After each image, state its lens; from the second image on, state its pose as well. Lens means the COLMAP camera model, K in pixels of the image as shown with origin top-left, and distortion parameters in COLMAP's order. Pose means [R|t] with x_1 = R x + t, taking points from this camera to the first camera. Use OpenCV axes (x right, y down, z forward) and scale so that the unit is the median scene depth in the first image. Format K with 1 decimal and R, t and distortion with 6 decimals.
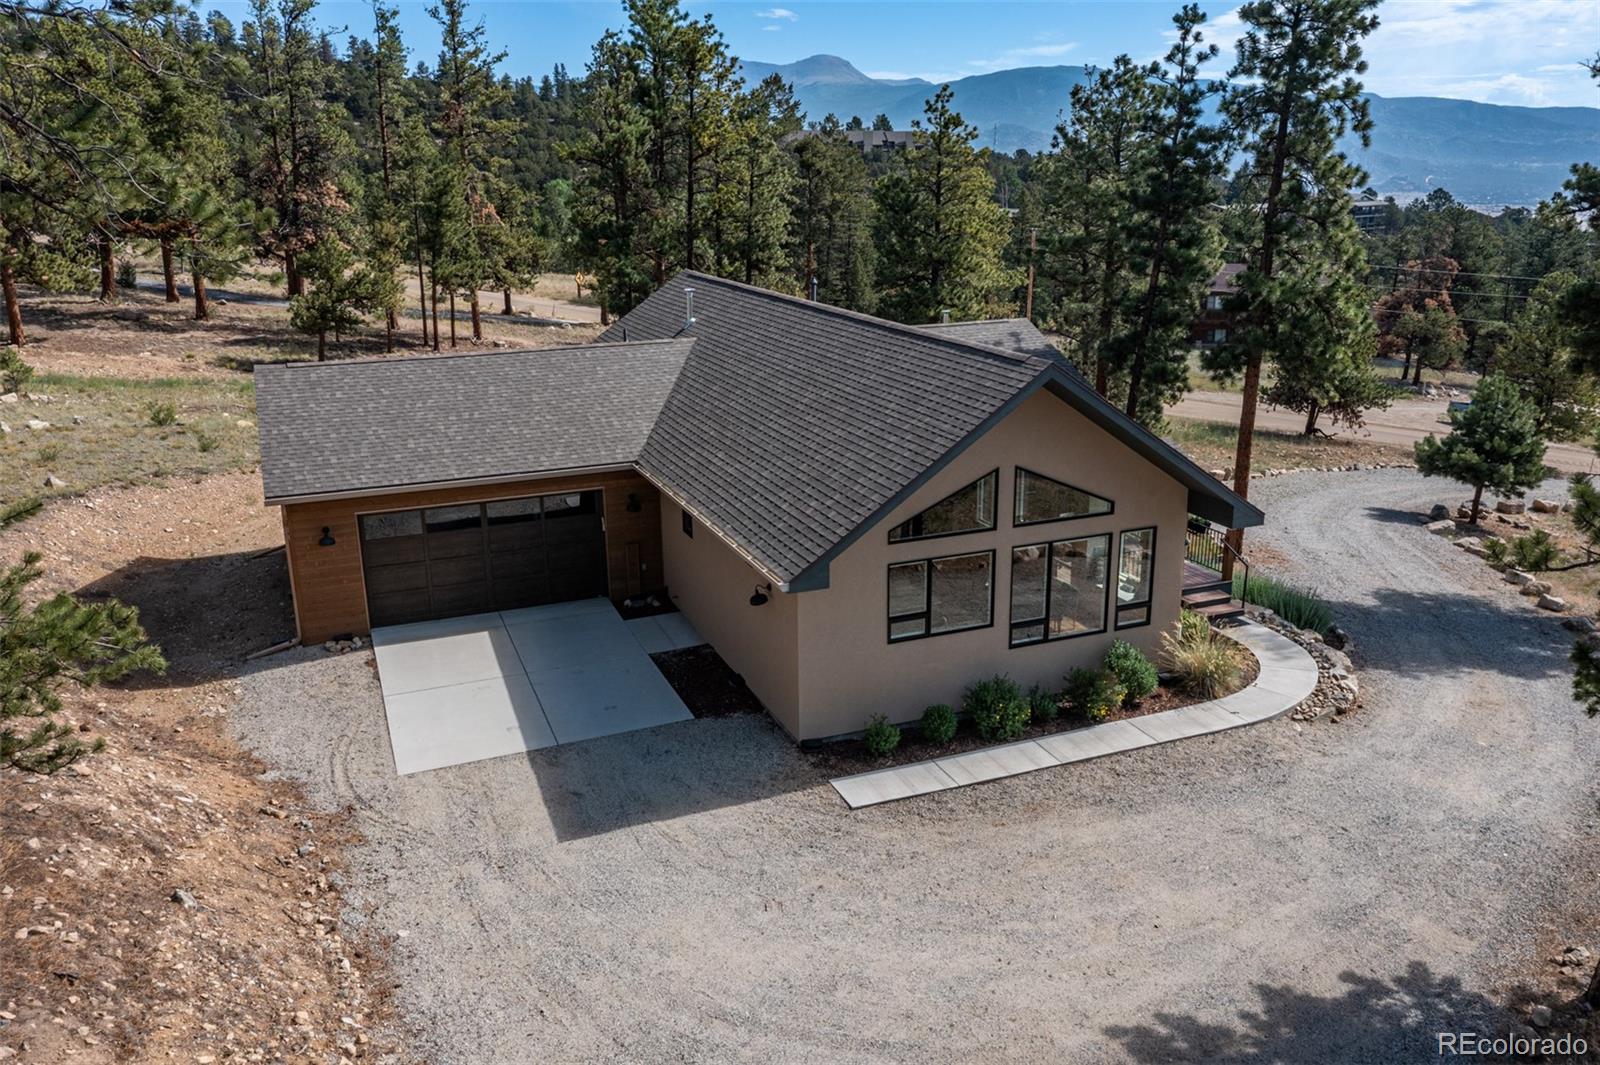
lens RADIAL K [[1247.4, 0, 800.0], [0, 1247.4, 532.5], [0, 0, 1]] dist [-0.015529, 0.008764]
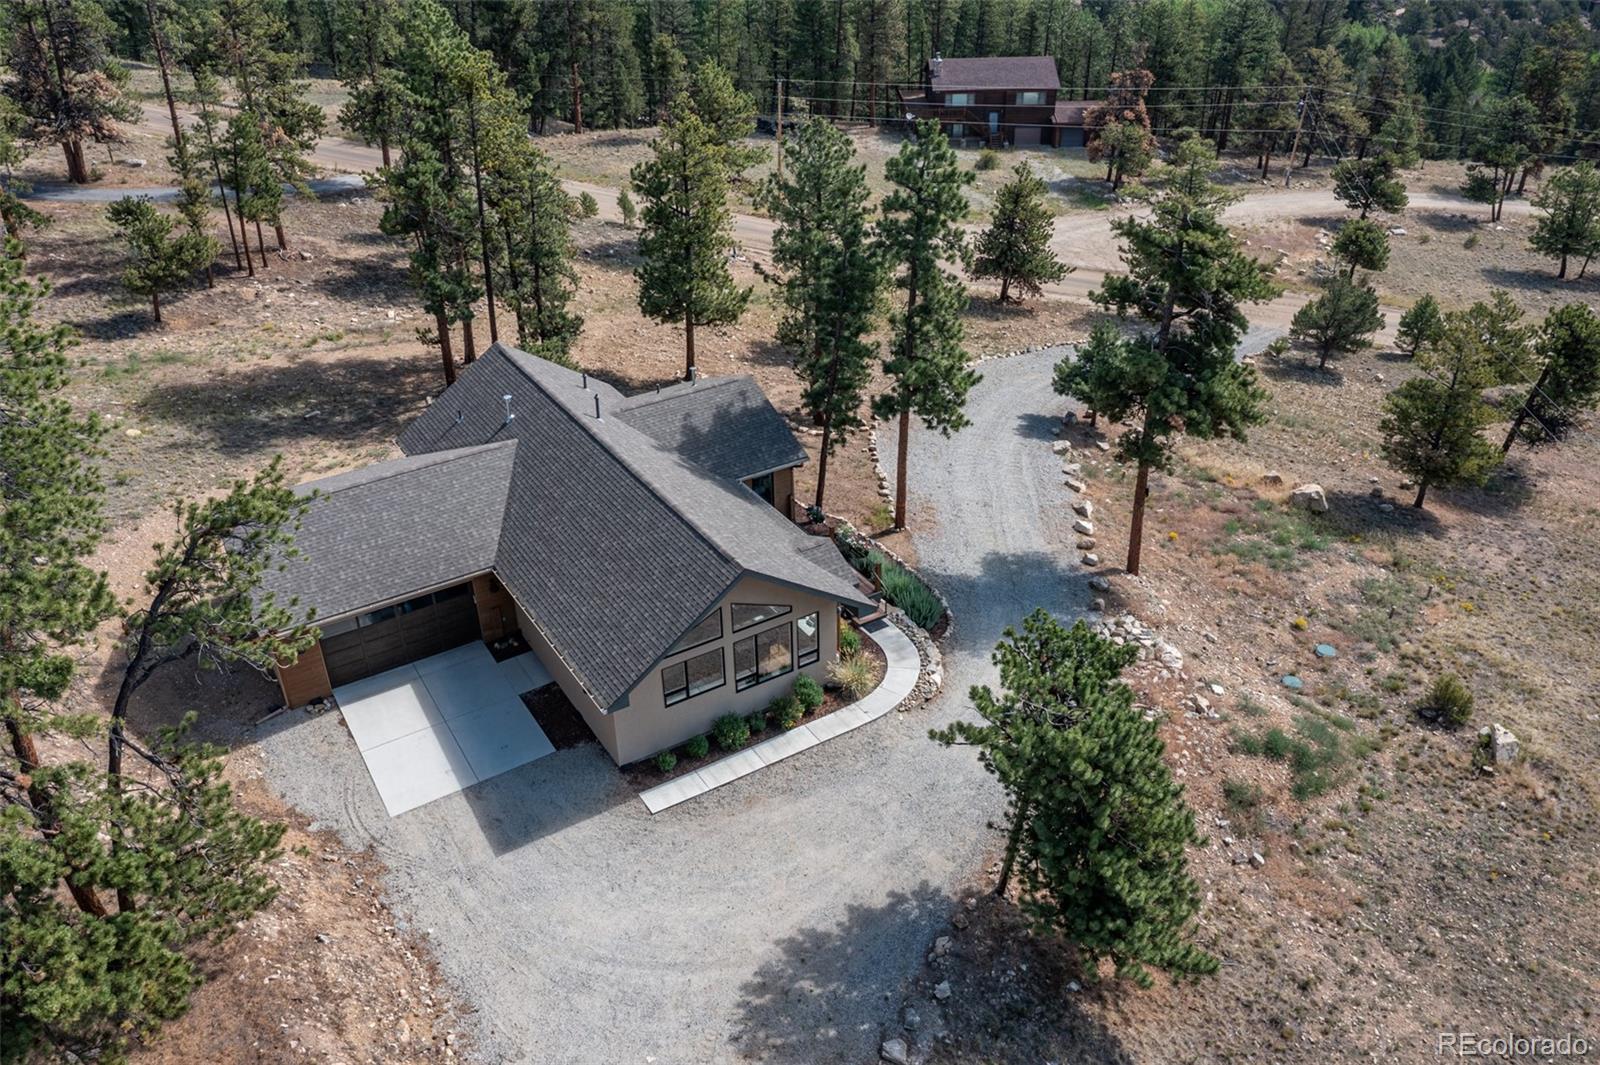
lens RADIAL K [[1232.9, 0, 788.2], [0, 1232.9, 534.9], [0, 0, 1]] dist [-0.014798, 0.002259]
pose [[0.985681, -0.093020, 0.140639, 0.020402], [0.054728, 0.965402, 0.254959, -0.593769], [-0.159489, -0.243612, 0.956669, -0.638556]]
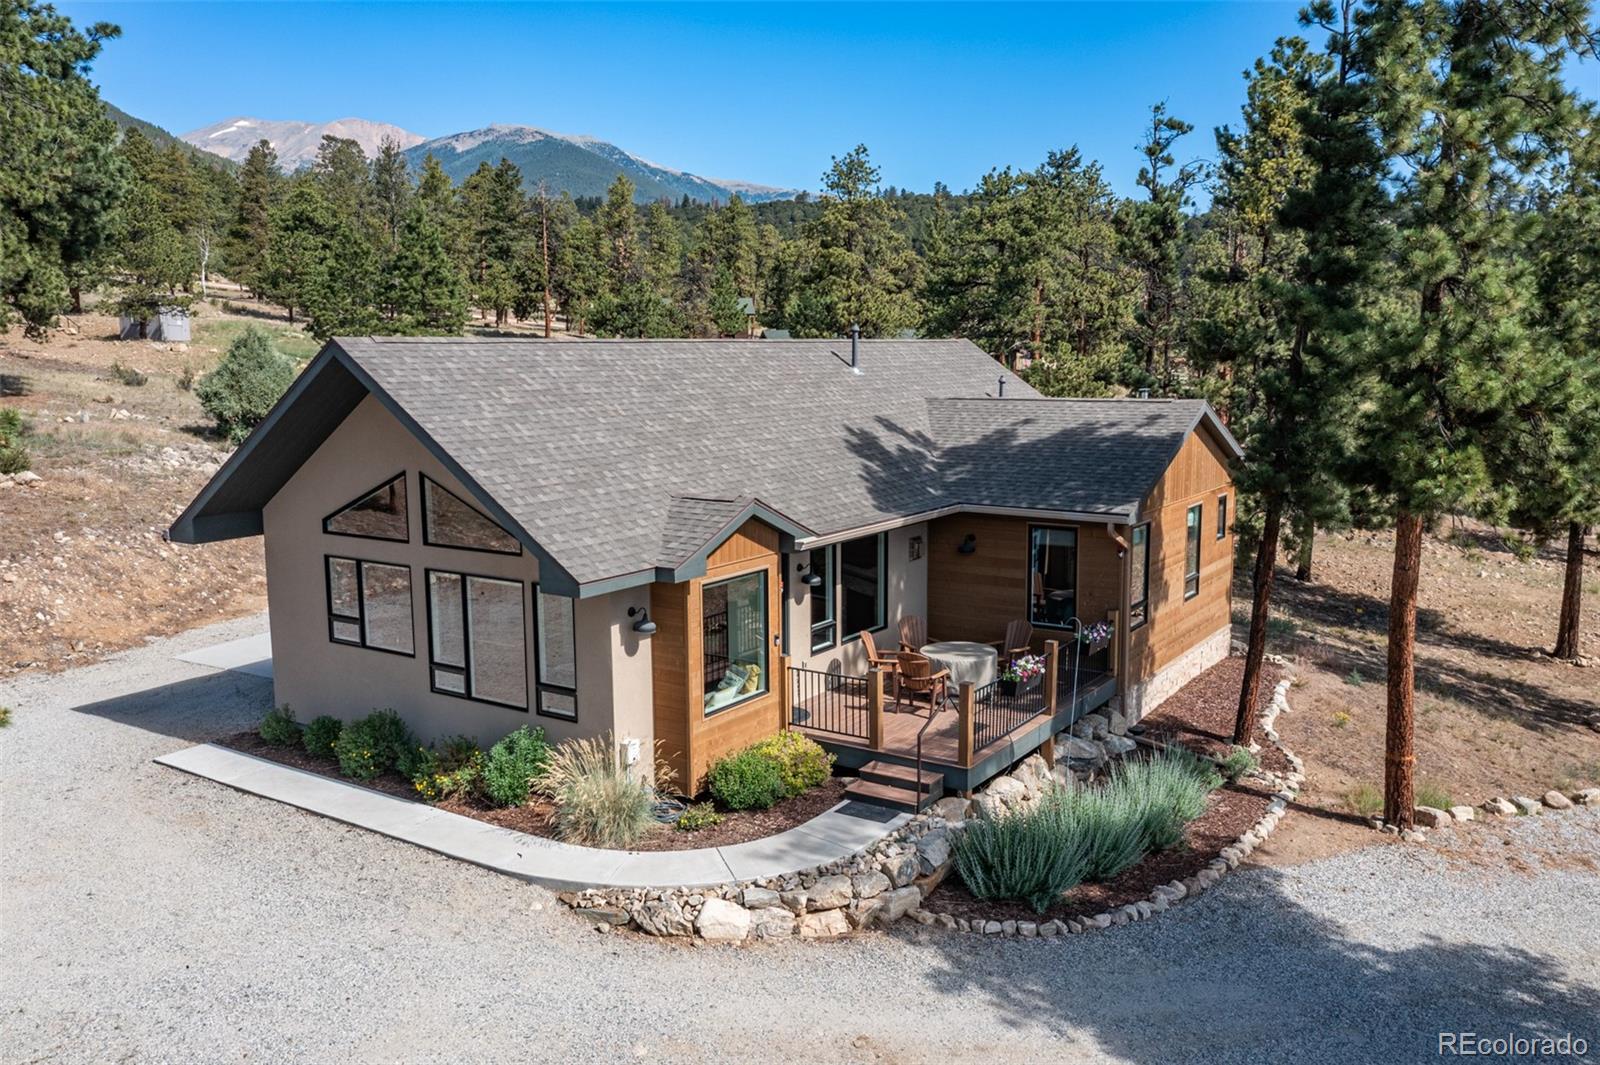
lens RADIAL K [[1247.4, 0, 800.0], [0, 1247.4, 532.5], [0, 0, 1]] dist [-0.015529, 0.008764]
pose [[0.578289, 0.129865, -0.805430, 1.064309], [-0.236108, 0.971642, -0.012859, -0.065556], [0.780919, 0.197605, 0.592552, 0.724912]]
